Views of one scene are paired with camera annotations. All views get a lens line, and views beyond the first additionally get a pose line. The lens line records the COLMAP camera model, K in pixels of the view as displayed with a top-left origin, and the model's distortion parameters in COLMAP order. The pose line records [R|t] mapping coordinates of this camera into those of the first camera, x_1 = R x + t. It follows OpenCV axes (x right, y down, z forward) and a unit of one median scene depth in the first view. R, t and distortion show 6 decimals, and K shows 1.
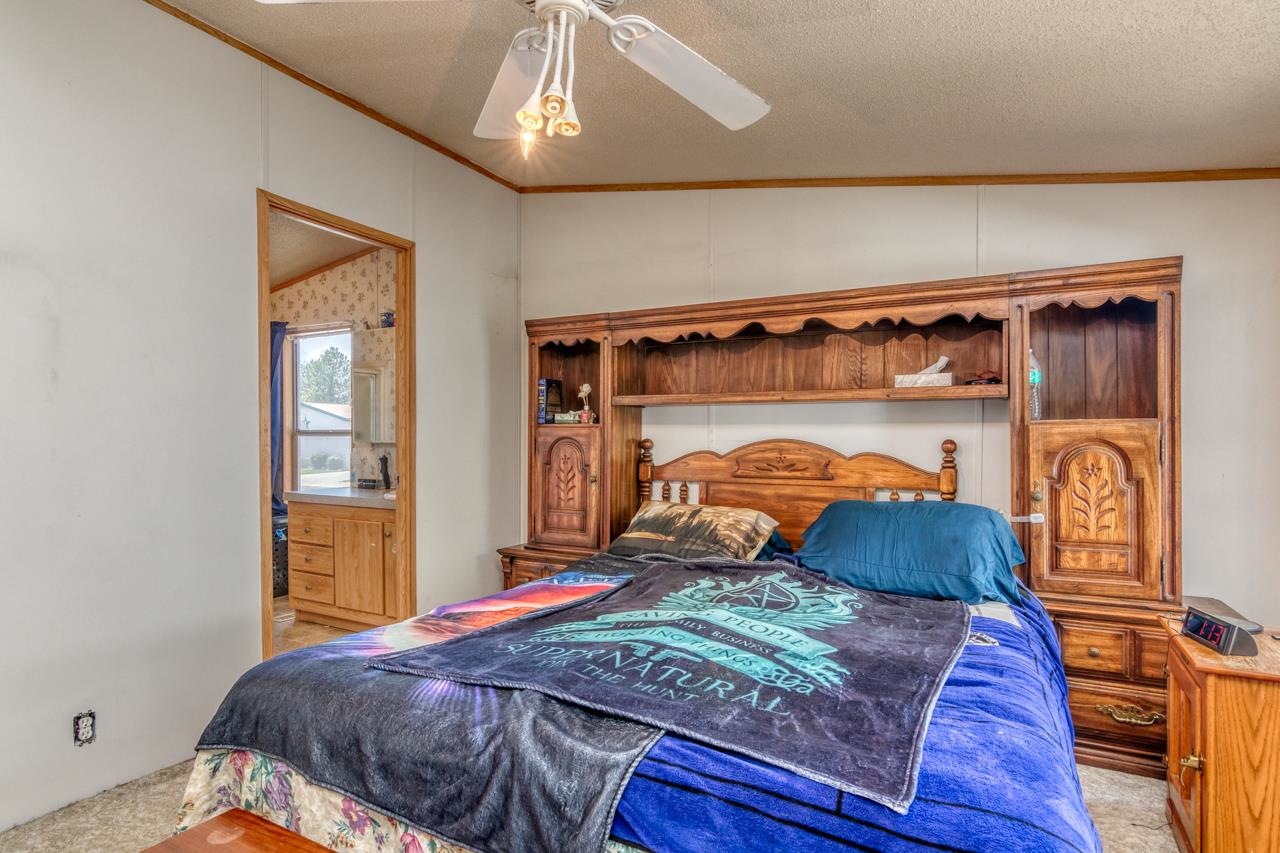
lens RADIAL K [[685.6, 0, 645.2], [0, 685.6, 439.5], [0, 0, 1]] dist [-0.010567, -0.000435]
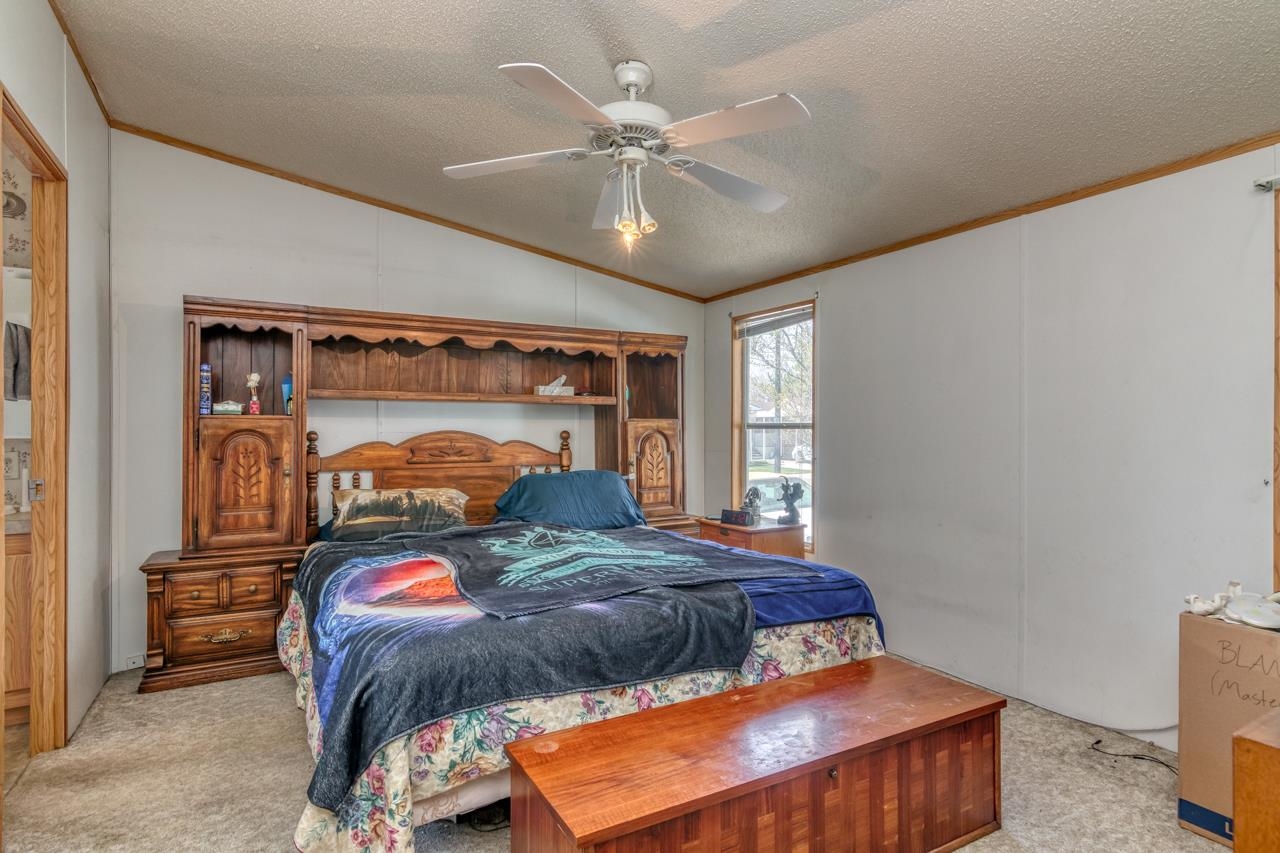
lens RADIAL K [[661.0, 0, 636.7], [0, 661.0, 423.3], [0, 0, 1]] dist [-0.016357, 0.012778]
pose [[0.530024, 0.005374, 0.847966, -0.635504], [0.003399, 0.999958, -0.008461, -0.002784], [-0.847976, 0.007366, 0.529984, 0.085145]]
